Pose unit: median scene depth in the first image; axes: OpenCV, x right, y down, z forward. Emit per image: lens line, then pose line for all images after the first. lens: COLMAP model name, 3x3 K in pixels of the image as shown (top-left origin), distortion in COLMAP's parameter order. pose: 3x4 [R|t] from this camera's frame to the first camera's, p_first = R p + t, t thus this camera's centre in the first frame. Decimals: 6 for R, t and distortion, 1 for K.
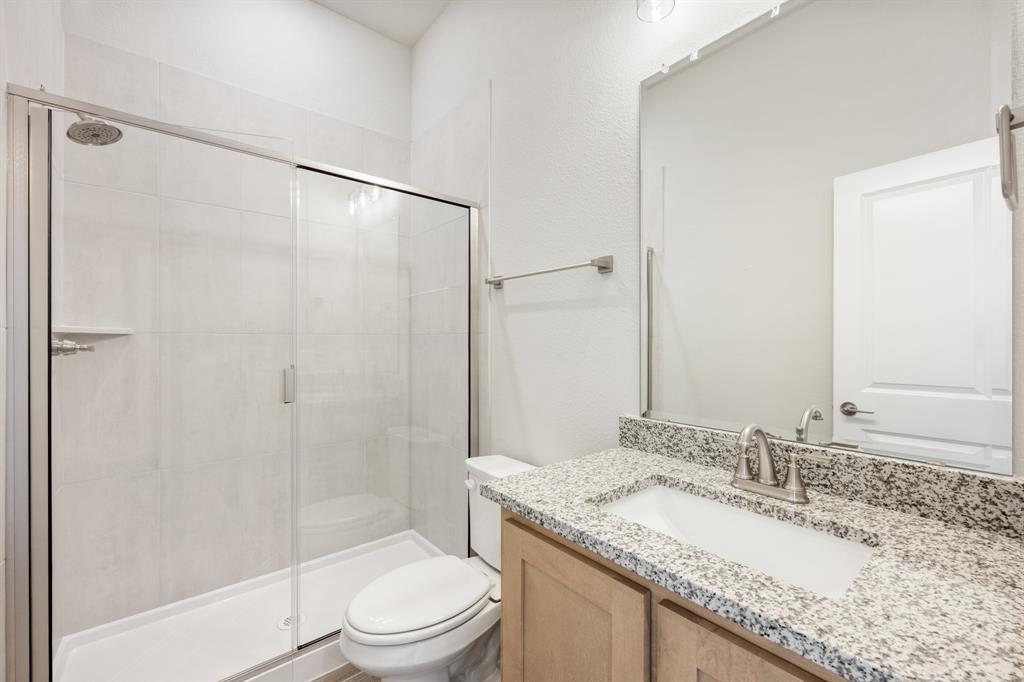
lens RADIAL K [[419.1, 0, 513.7], [0, 419.1, 348.1], [0, 0, 1]] dist [0.001030, 0.000122]
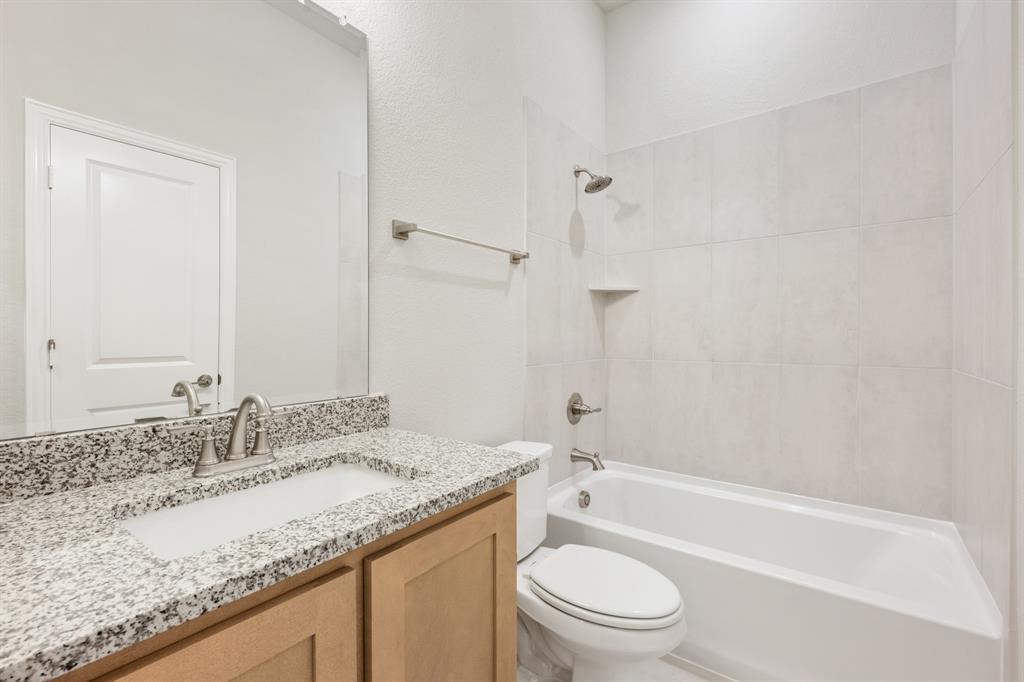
lens RADIAL K [[385.2, 0, 509.9], [0, 385.2, 329.6], [0, 0, 1]] dist [-0.000355, -0.000030]
pose [[-0.167265, -0.006027, 0.985894, -0.409020], [-0.006118, 0.999968, 0.005076, 0.007059], [-0.985893, -0.005183, -0.167297, 0.510403]]
